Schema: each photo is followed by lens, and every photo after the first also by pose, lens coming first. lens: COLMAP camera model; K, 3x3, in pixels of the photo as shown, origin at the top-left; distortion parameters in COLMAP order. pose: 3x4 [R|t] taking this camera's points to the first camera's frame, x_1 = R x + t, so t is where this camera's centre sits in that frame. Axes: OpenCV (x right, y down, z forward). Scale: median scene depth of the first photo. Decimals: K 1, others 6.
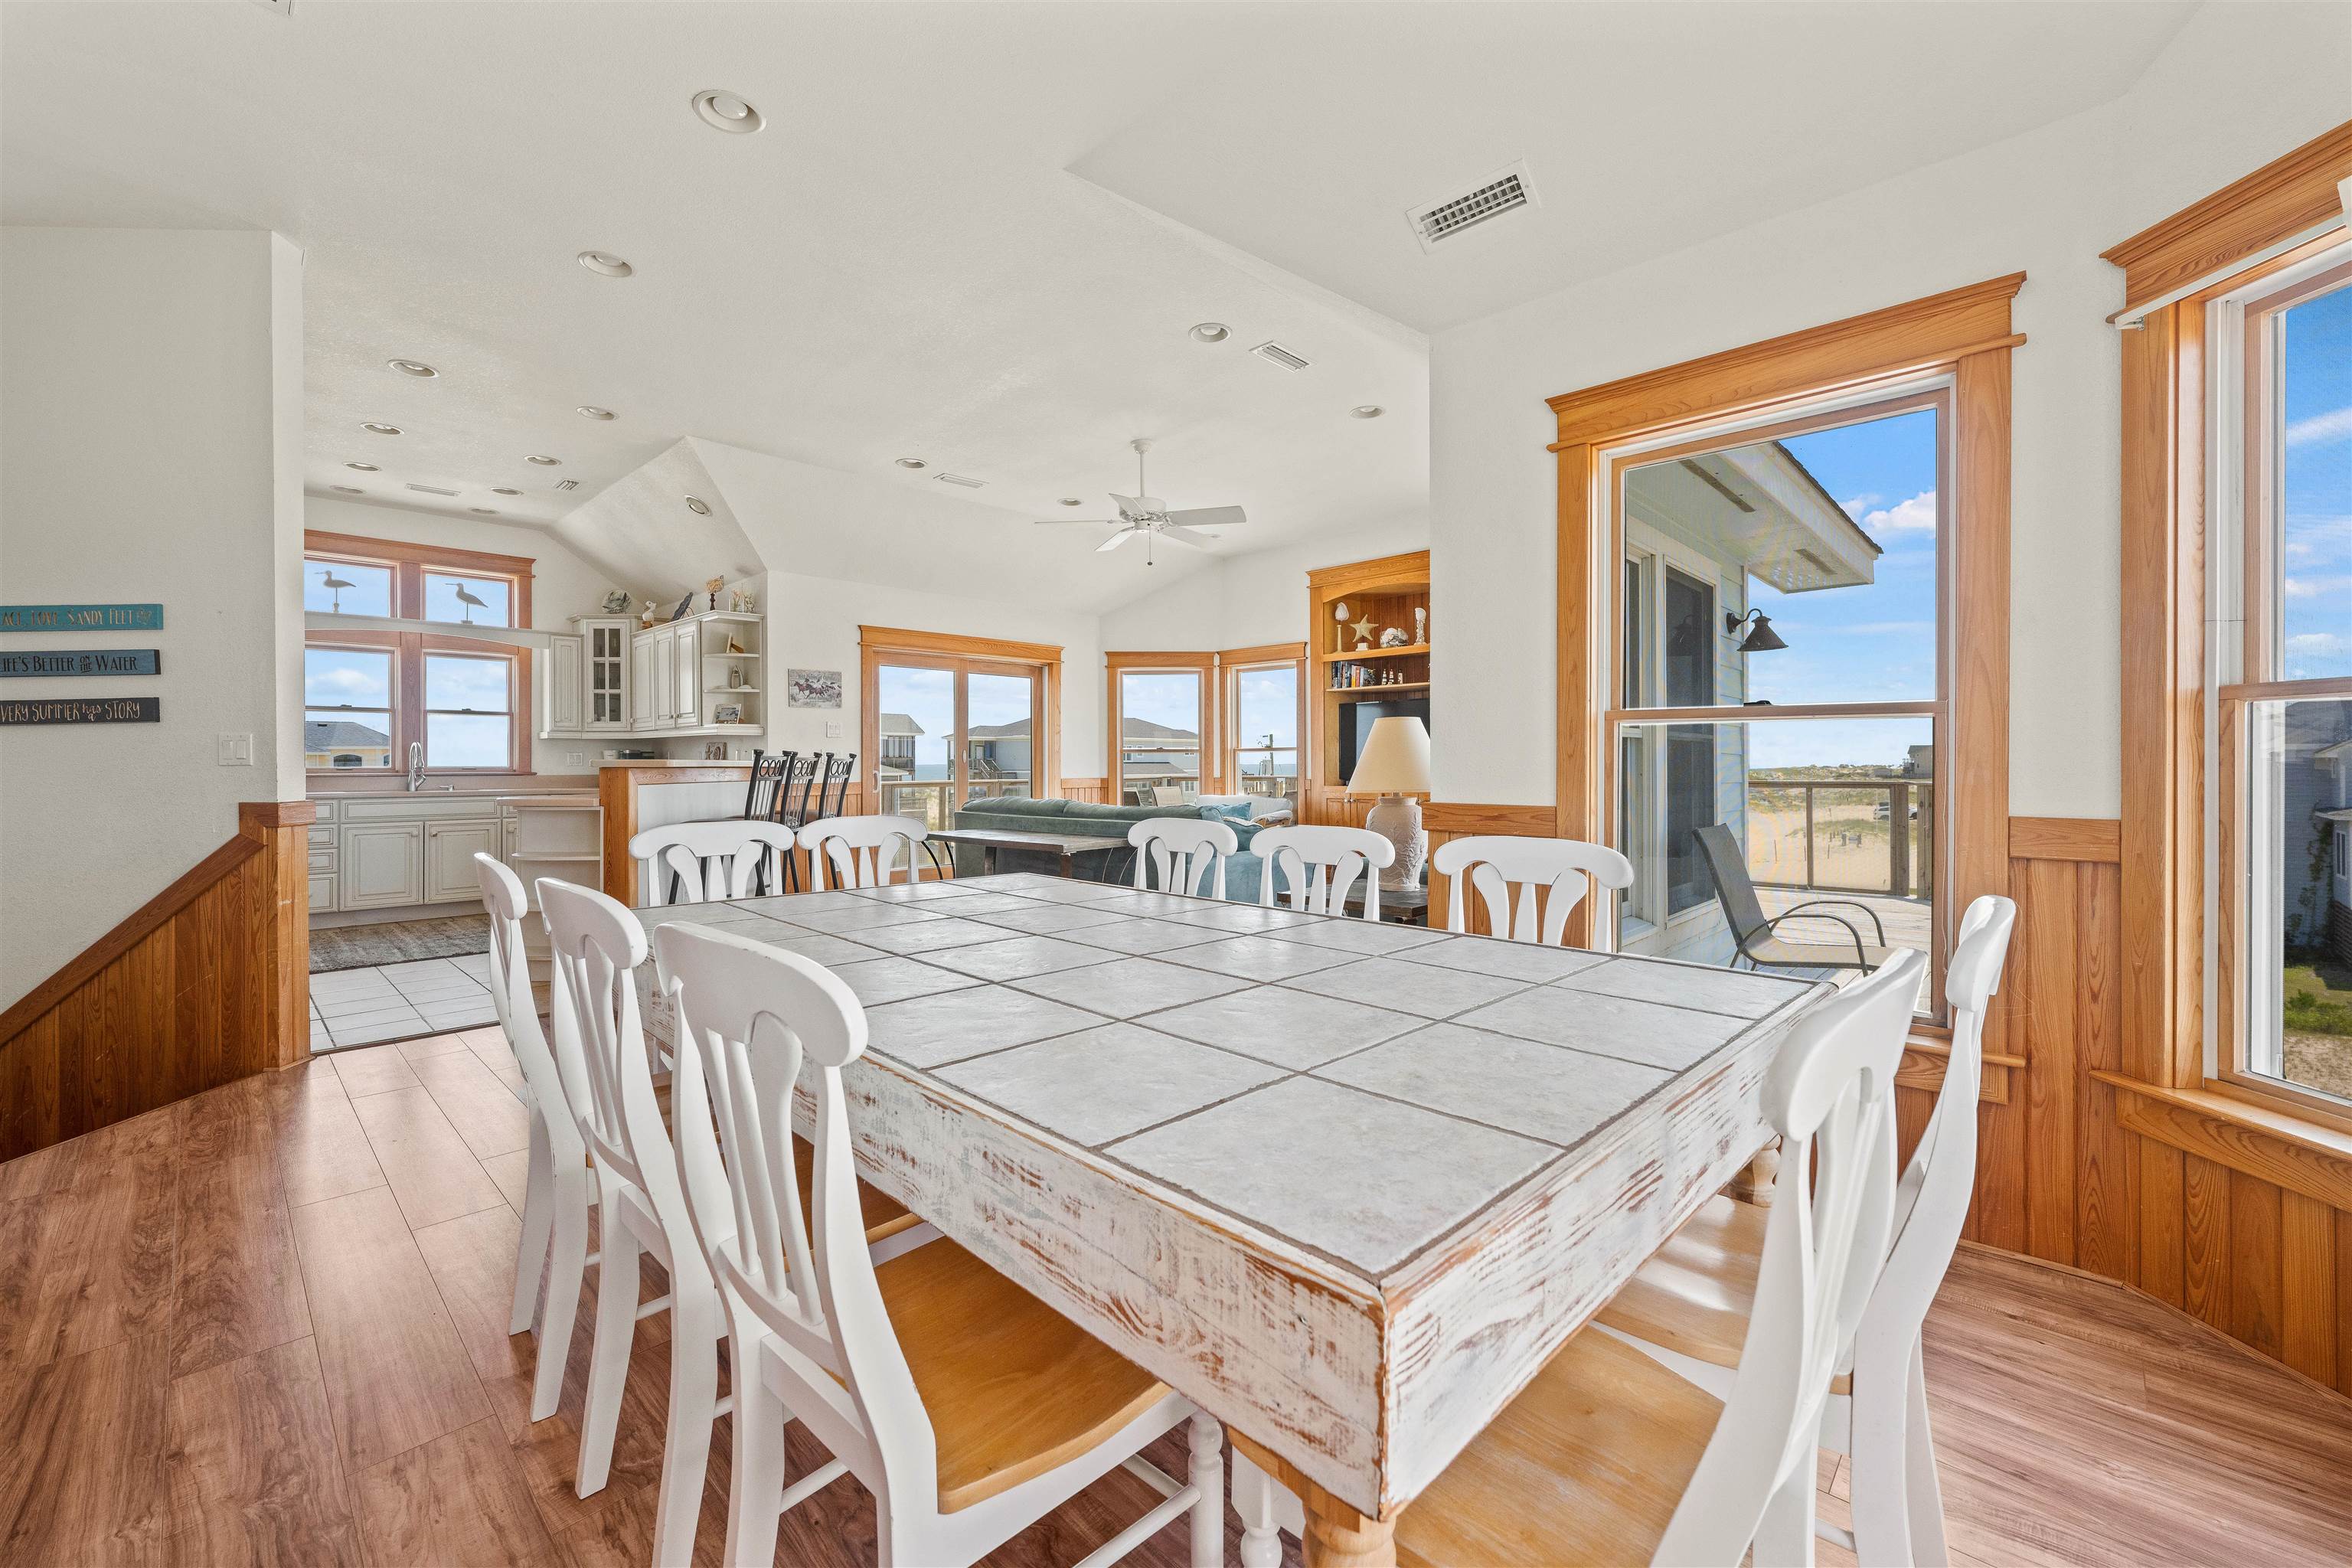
lens RADIAL K [[942.3, 0, 1160.7], [0, 942.3, 773.8], [0, 0, 1]] dist [-0.000161, -0.000072]
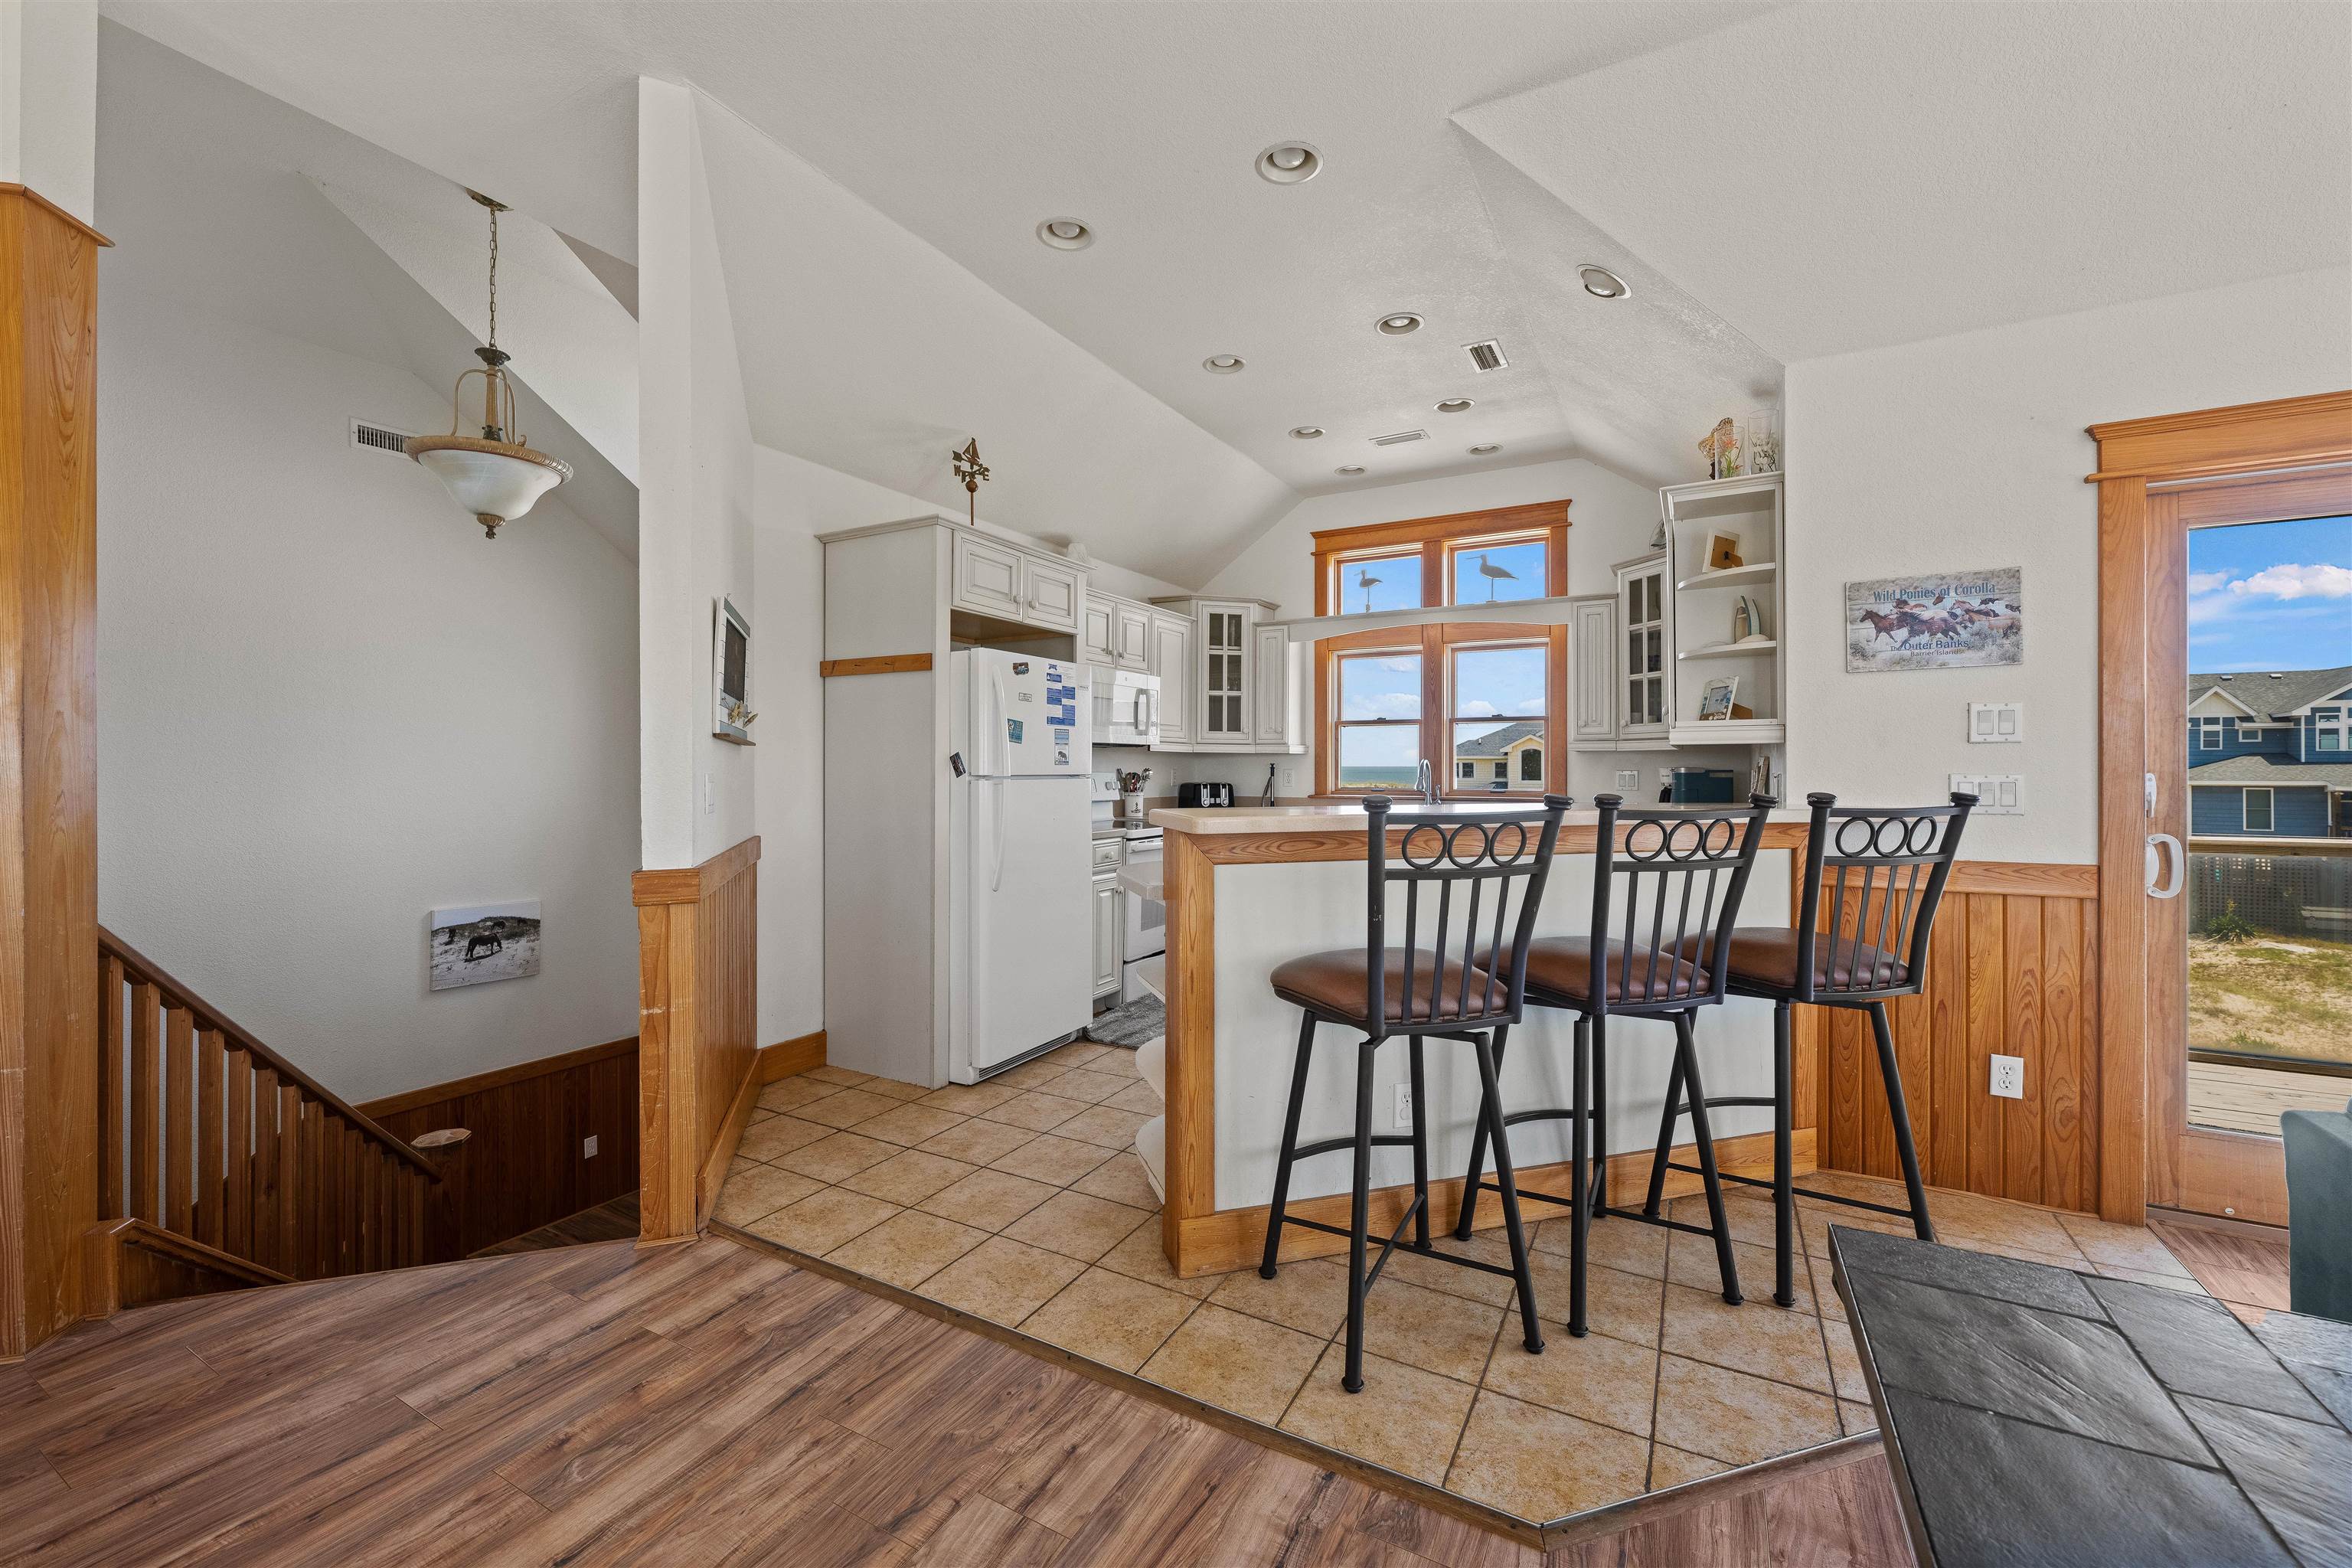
lens RADIAL K [[942.3, 0, 1172.2], [0, 942.3, 759.9], [0, 0, 1]] dist [-0.000161, -0.000072]
pose [[0.268981, -0.004391, -0.963135, -0.065834], [-0.010375, 0.999918, -0.007456, -0.024330], [0.963089, 0.011998, 0.268914, 0.559049]]
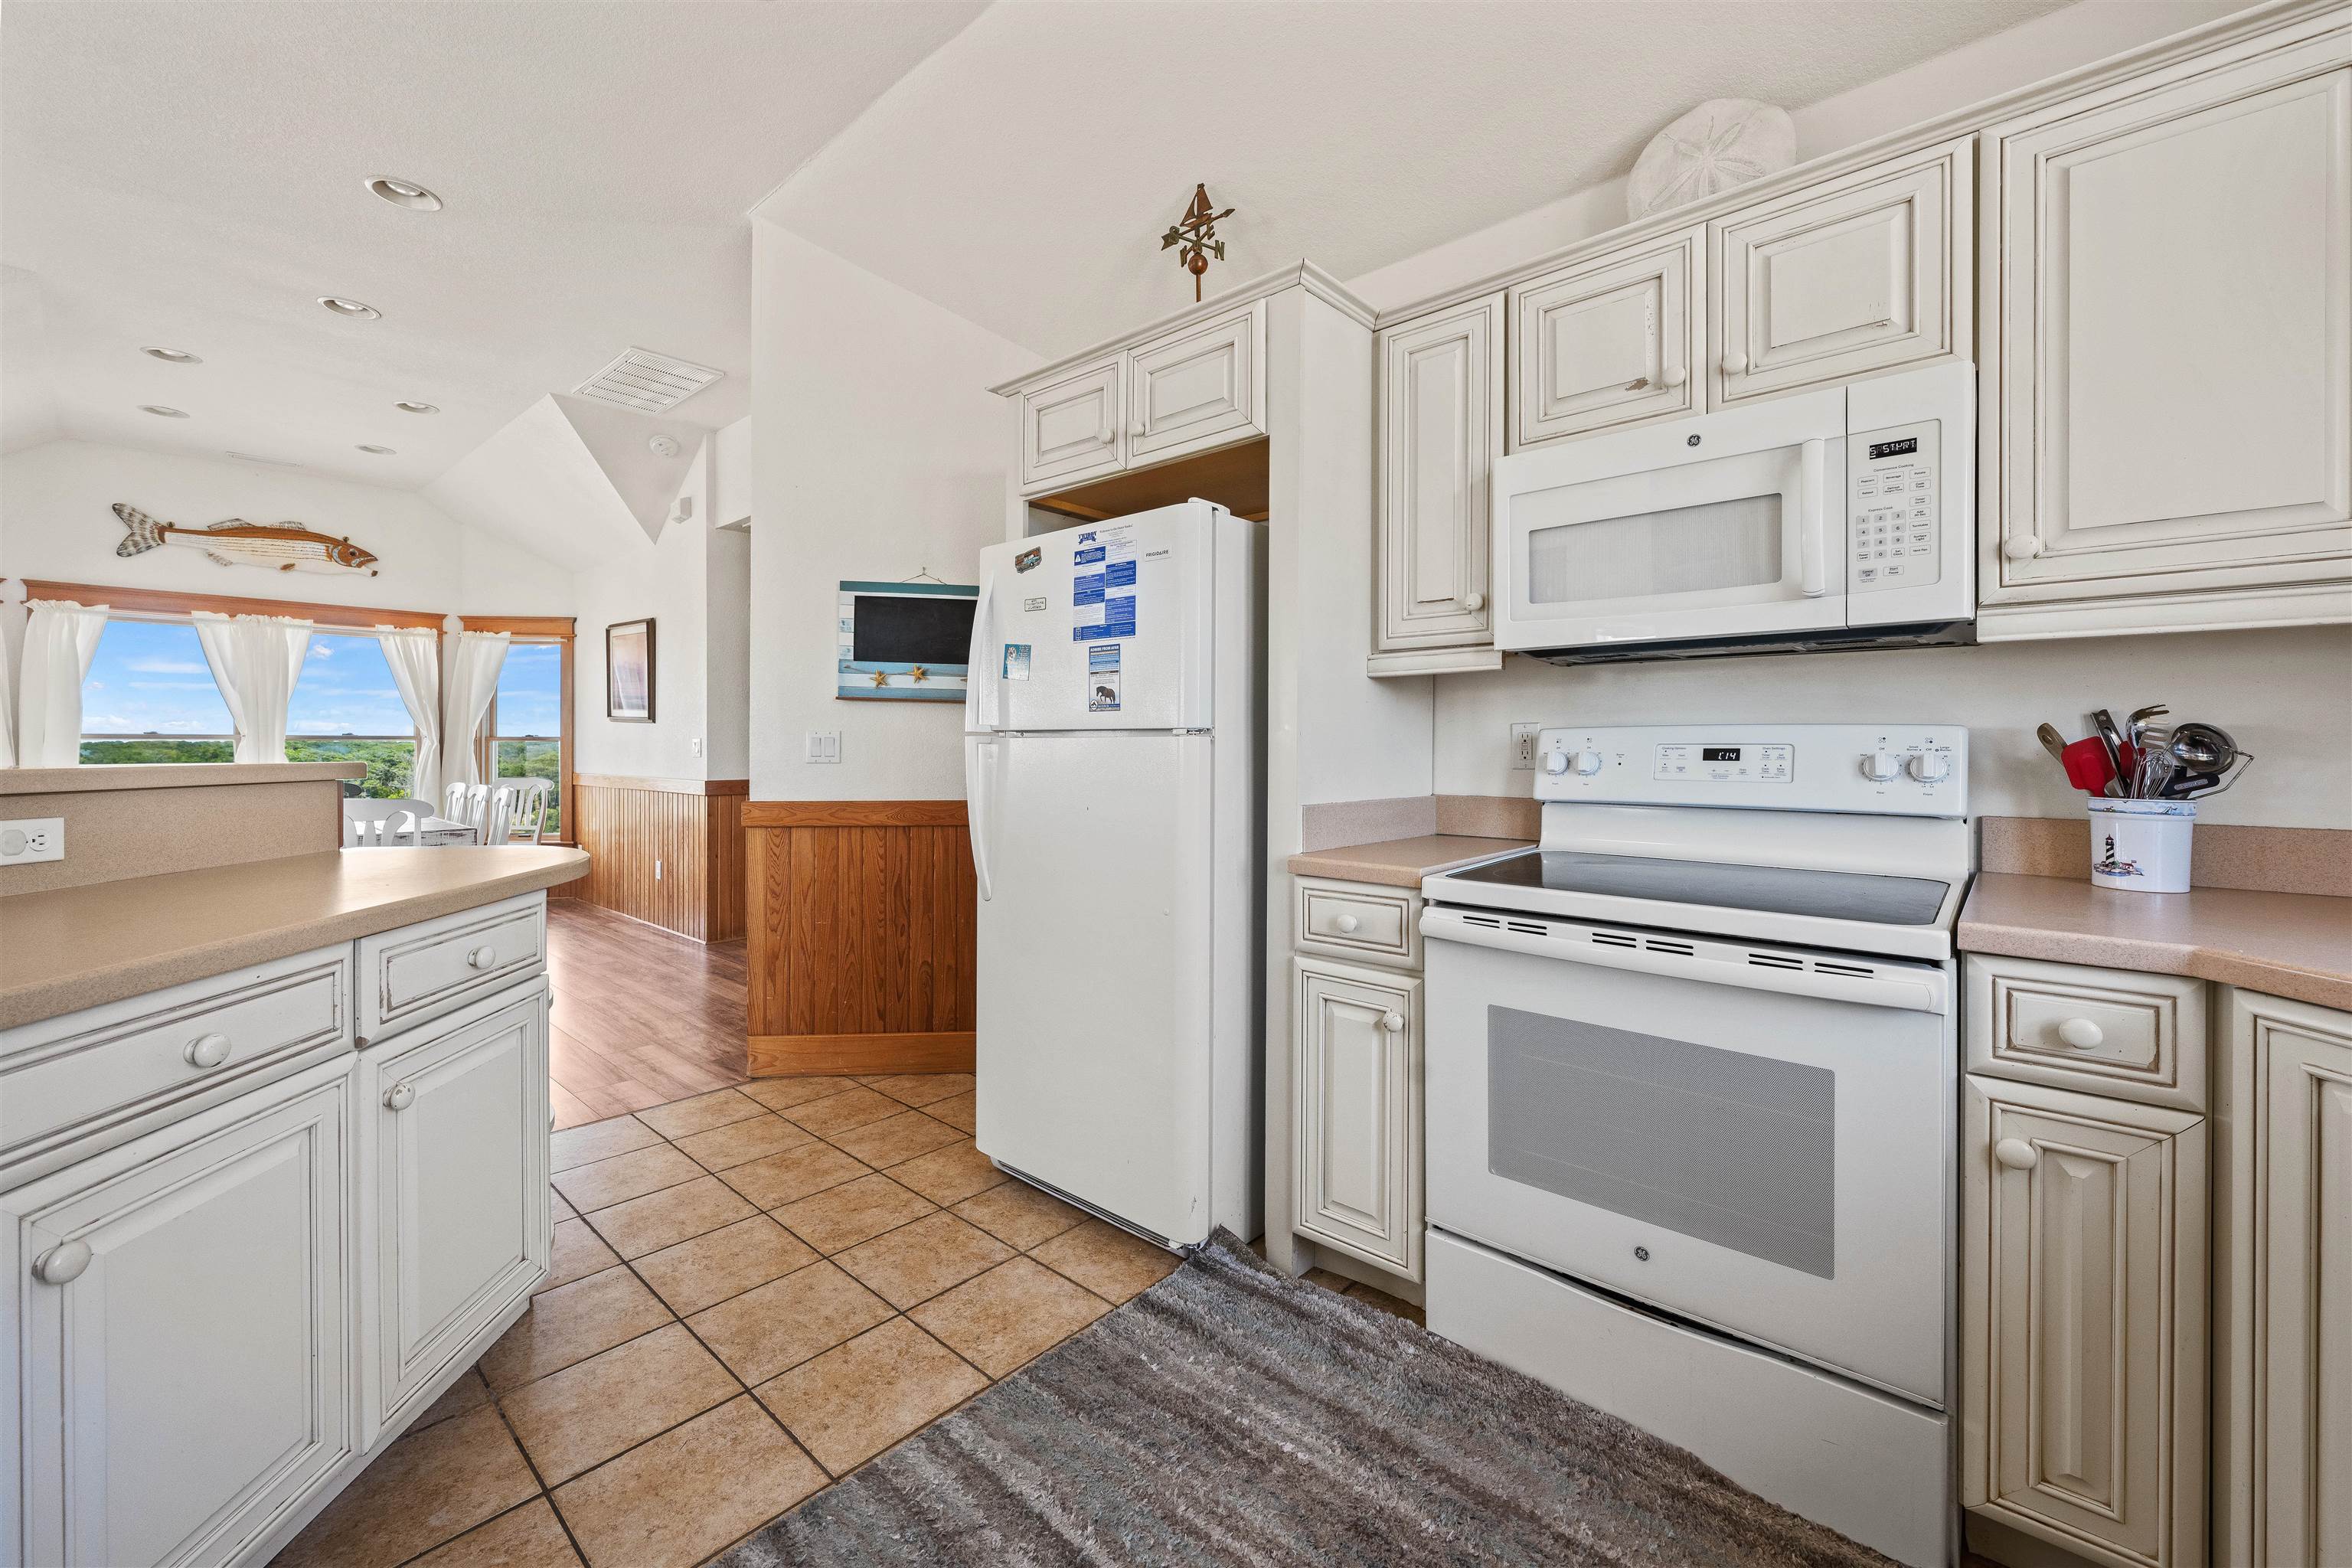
lens RADIAL K [[942.3, 0, 1203.5], [0, 942.3, 747.2], [0, 0, 1]] dist [-0.000161, -0.000072]
pose [[-0.997928, 0.003052, -0.064261, -0.619057], [0.002319, 0.999932, 0.011469, -0.016800], [0.064291, 0.011296, -0.997867, 0.941787]]
